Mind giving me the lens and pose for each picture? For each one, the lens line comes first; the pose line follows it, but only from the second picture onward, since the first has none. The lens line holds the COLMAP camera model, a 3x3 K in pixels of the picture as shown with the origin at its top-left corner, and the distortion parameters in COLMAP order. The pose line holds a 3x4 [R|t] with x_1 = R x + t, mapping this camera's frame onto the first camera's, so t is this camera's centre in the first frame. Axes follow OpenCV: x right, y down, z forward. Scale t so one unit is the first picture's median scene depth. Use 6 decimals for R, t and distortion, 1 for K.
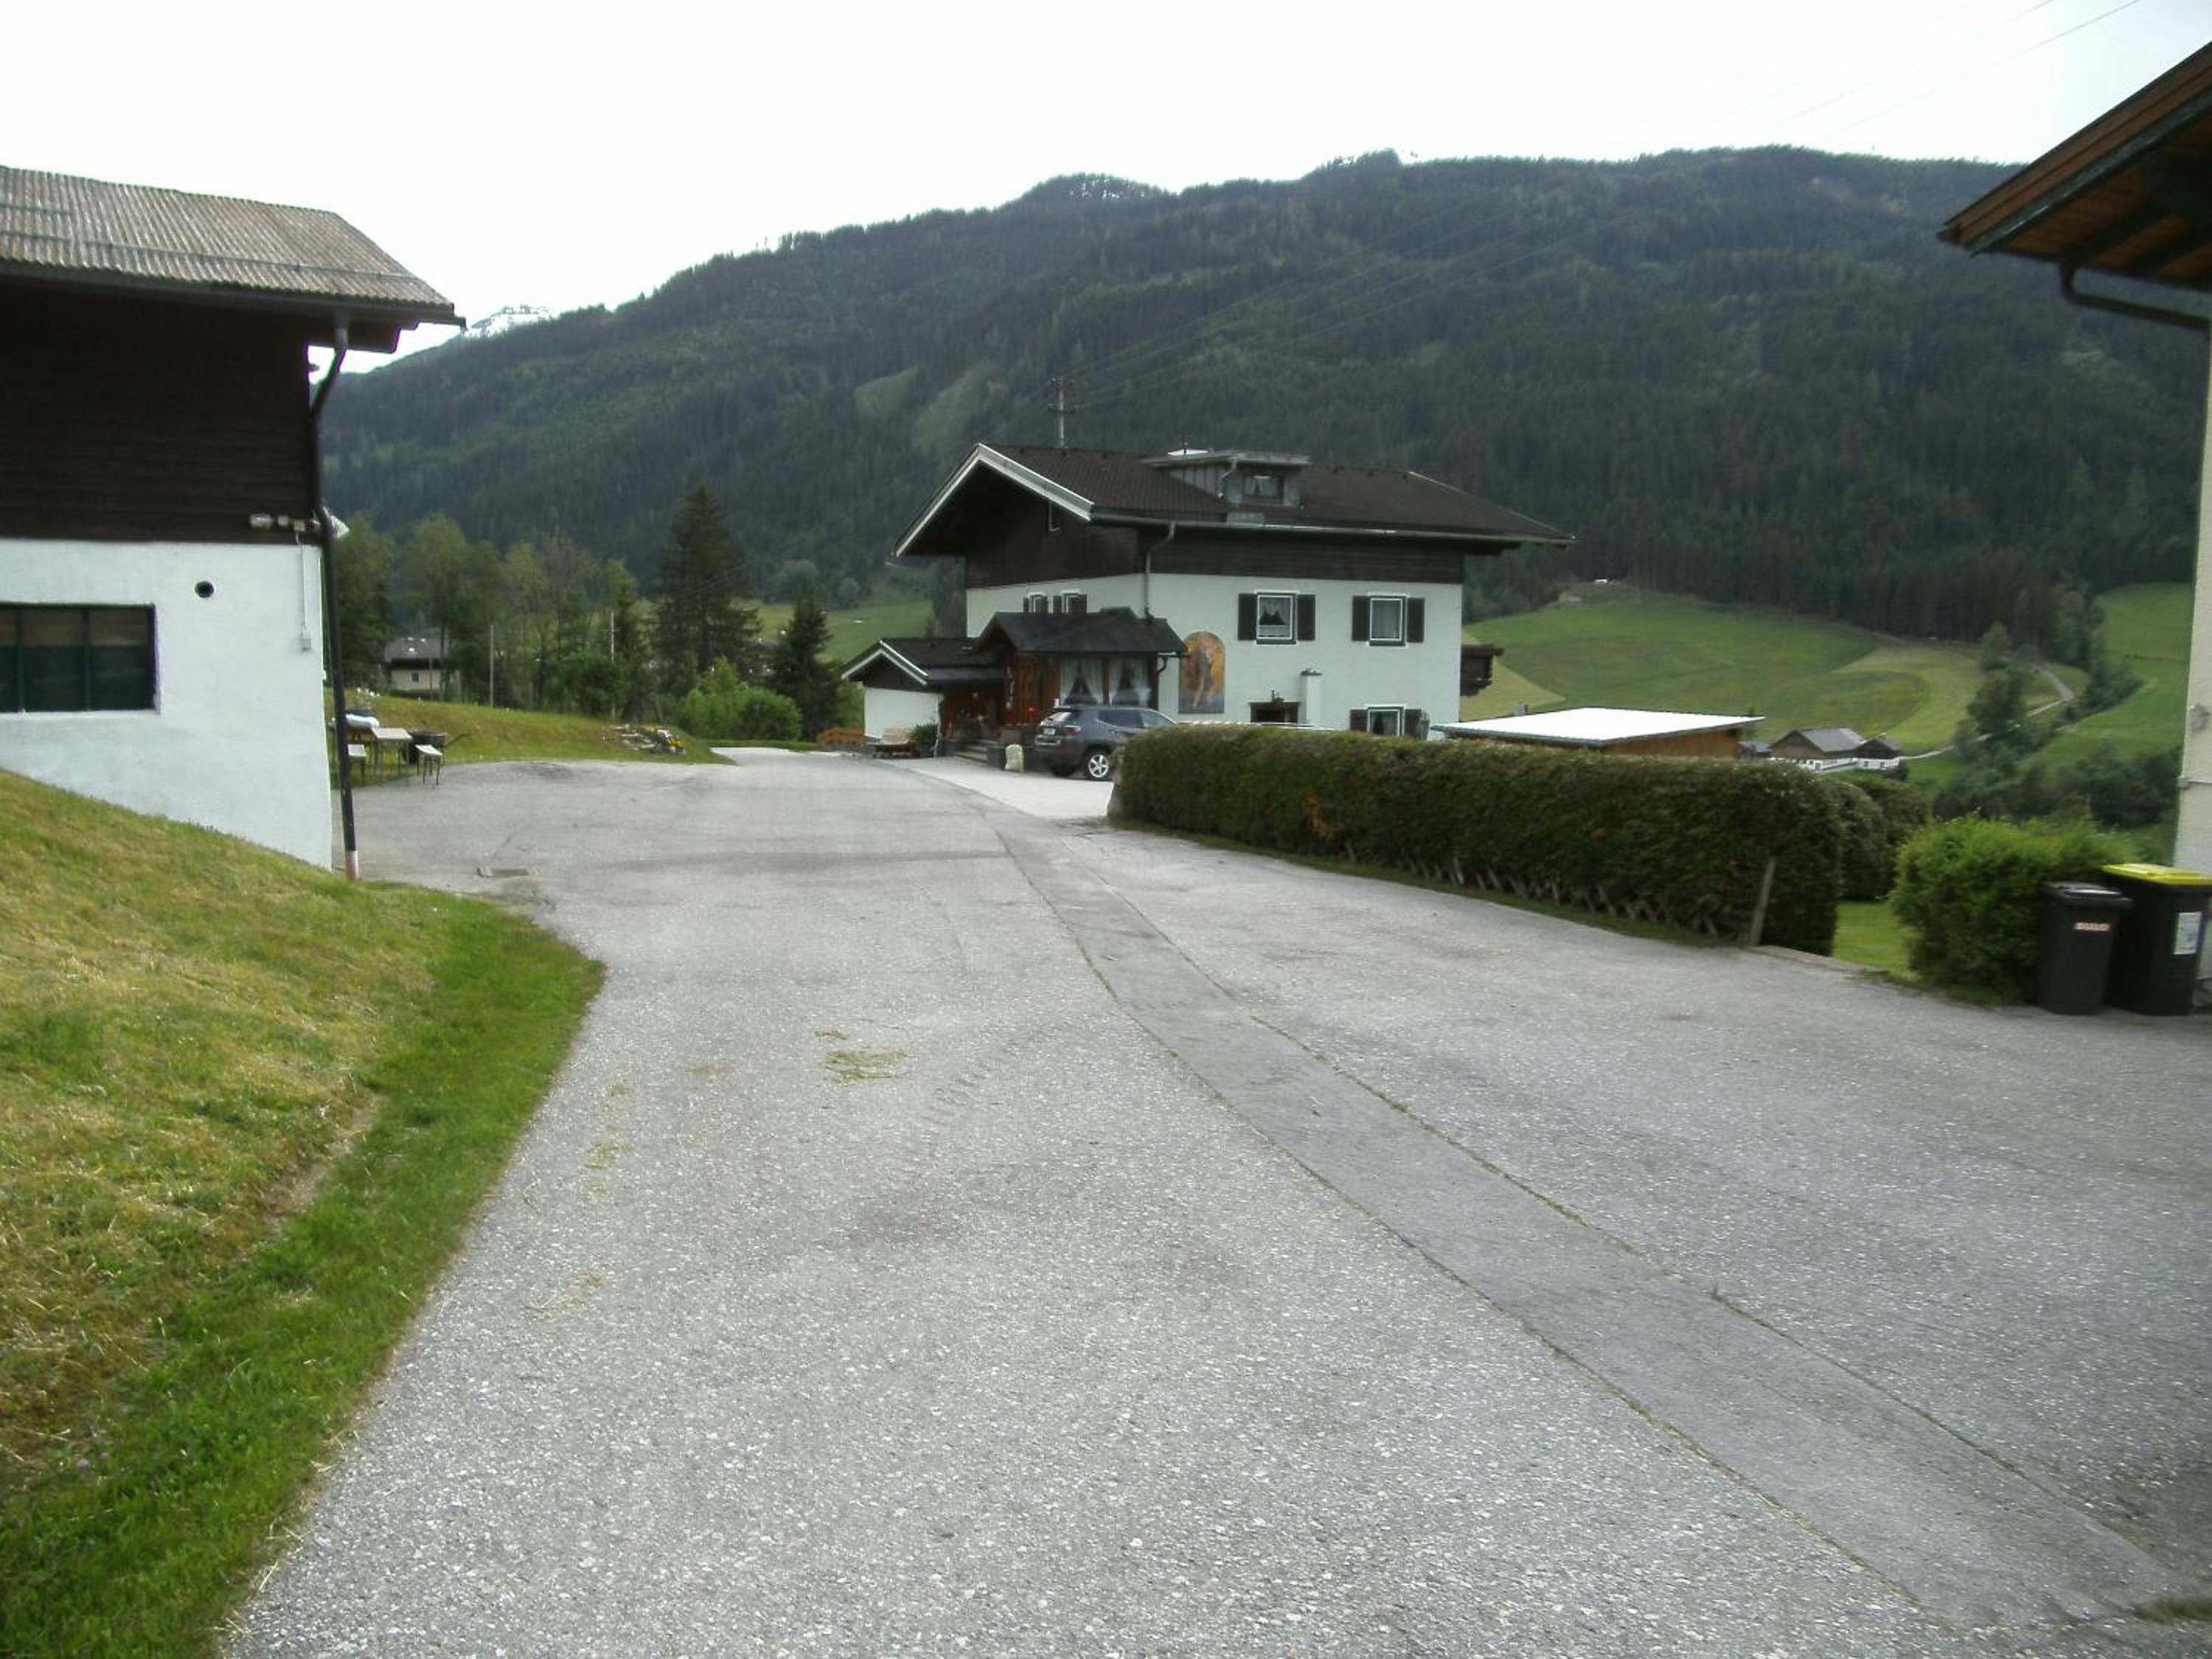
lens RADIAL K [[2842.9, 0, 1106.0], [0, 2842.9, 829.5], [0, 0, 1]] dist [0.102696, 0.002718]
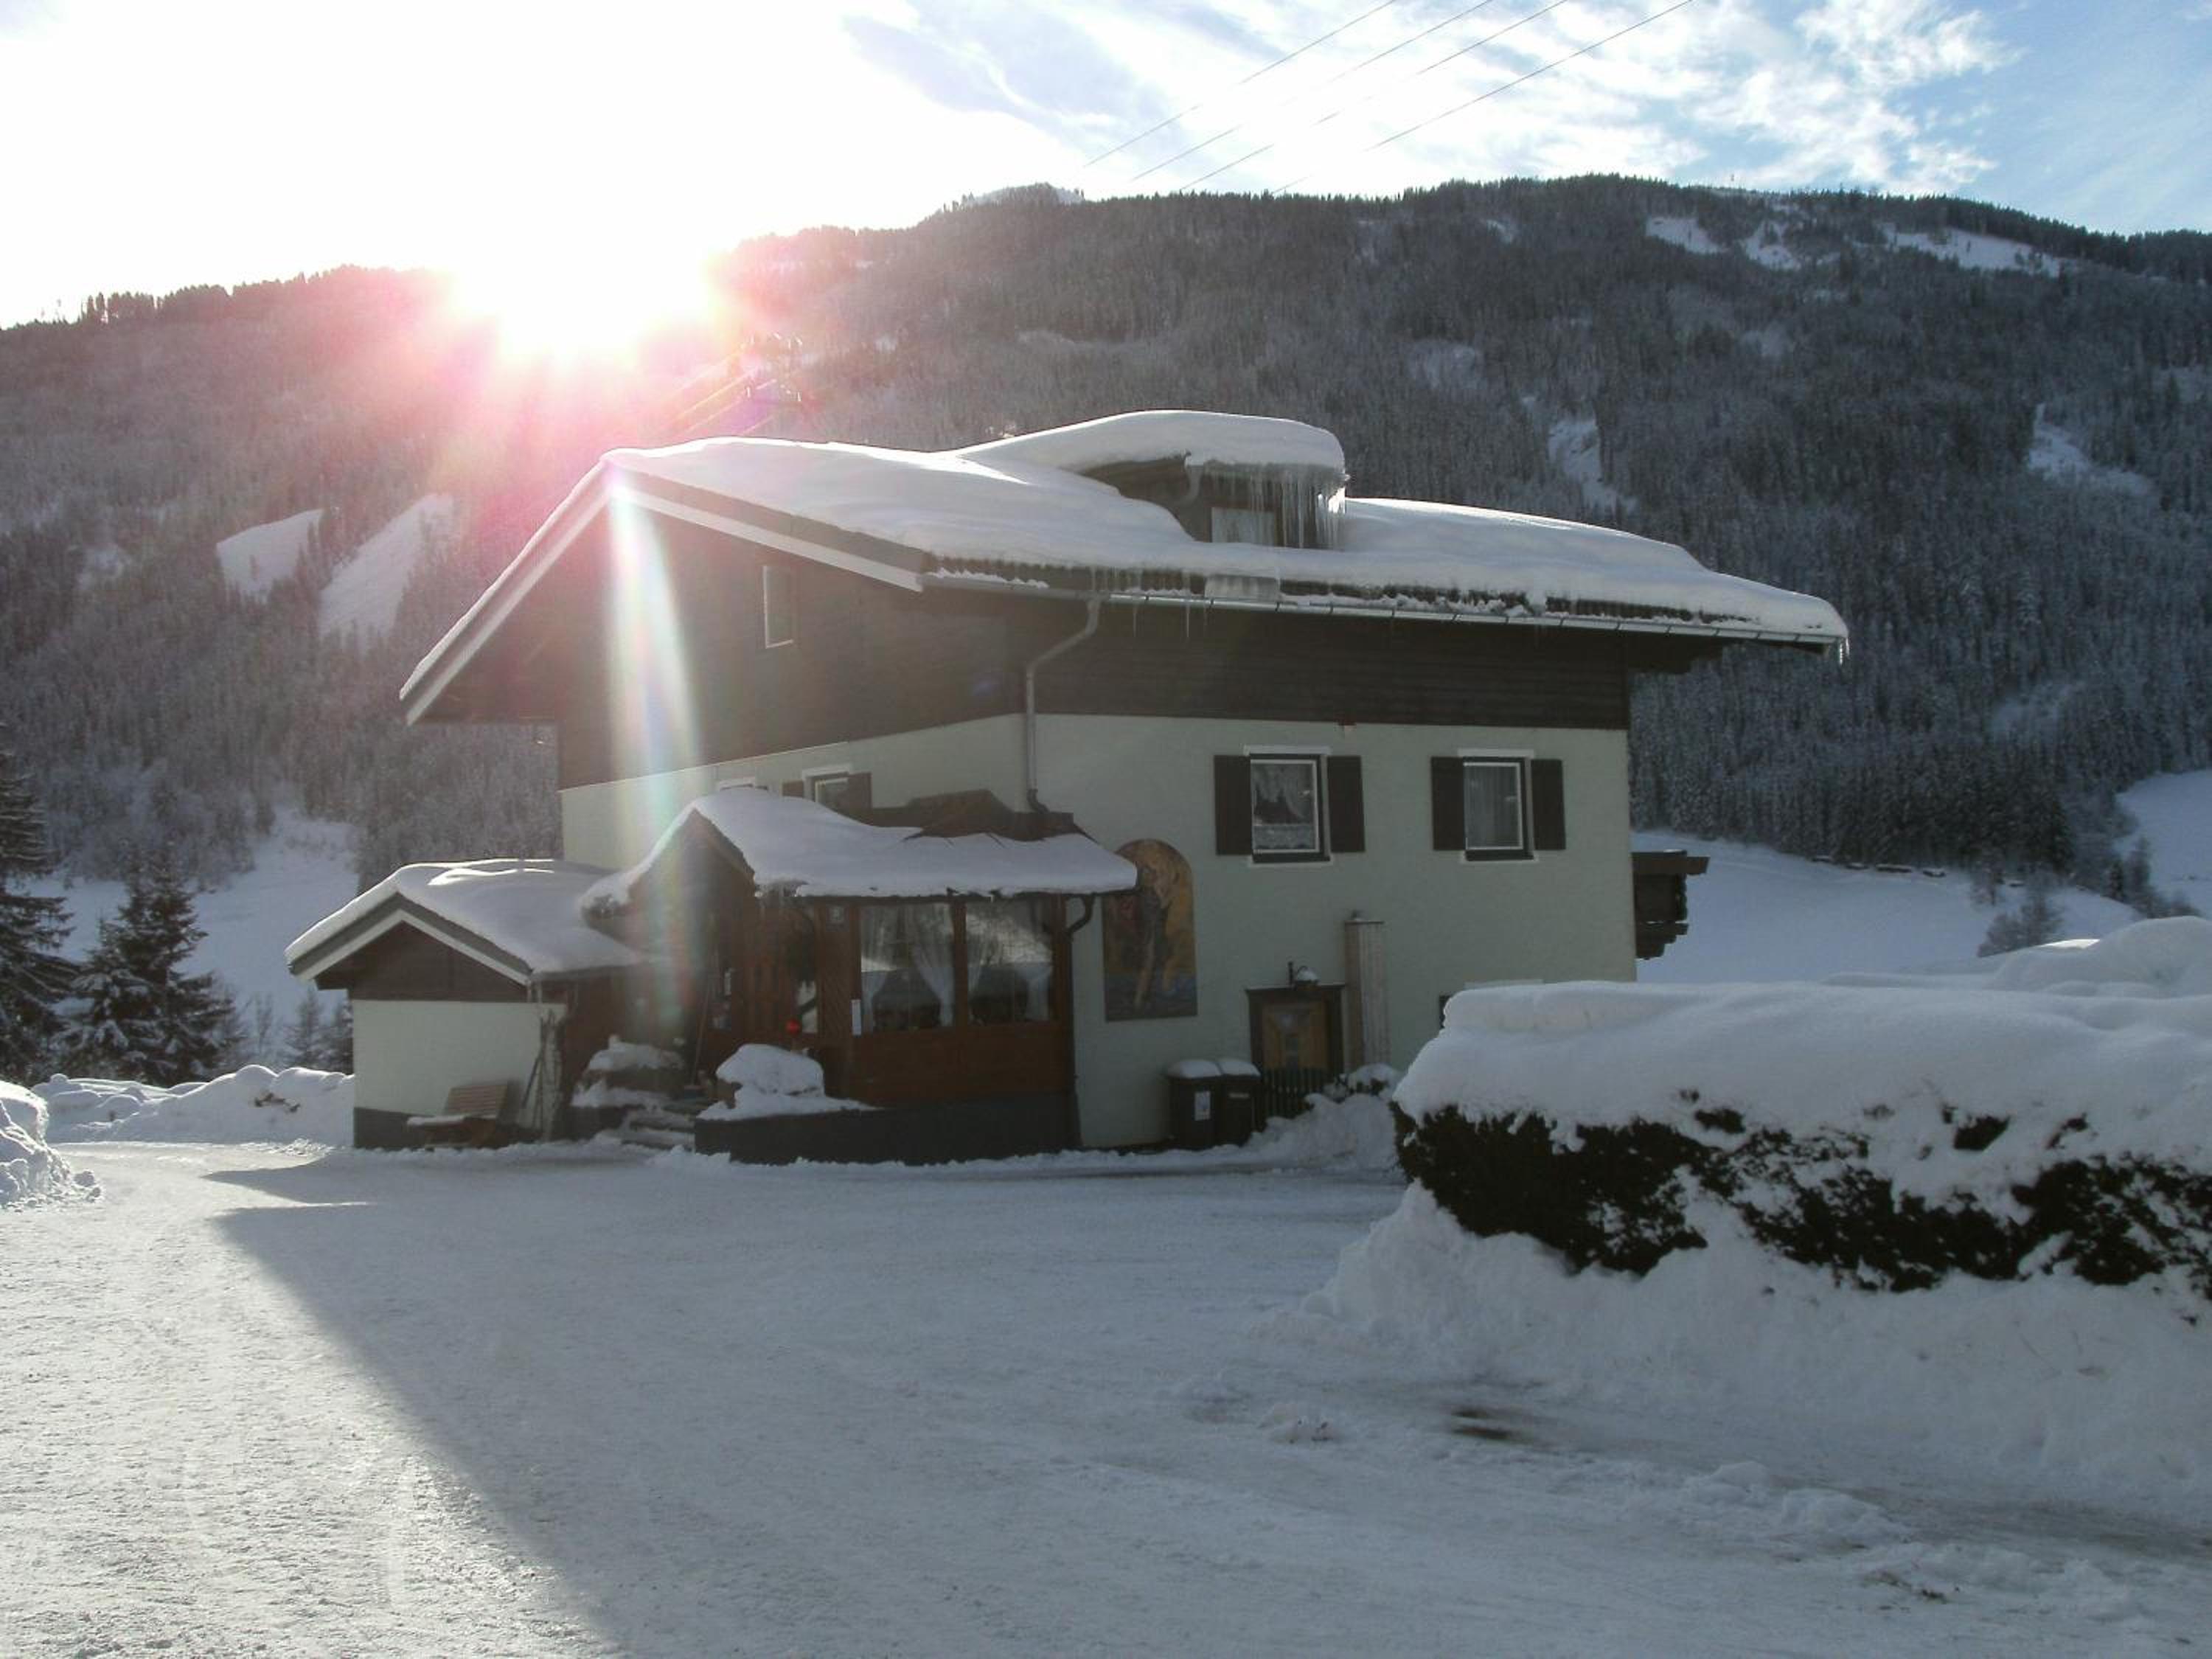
lens RADIAL K [[2842.9, 0, 1106.0], [0, 2842.9, 829.5], [0, 0, 1]] dist [0.102696, 0.002718]
pose [[0.970726, -0.035437, 0.237560, -0.079587], [0.061036, 0.992983, -0.101284, -0.024711], [-0.232303, 0.112819, 0.966078, 0.549777]]
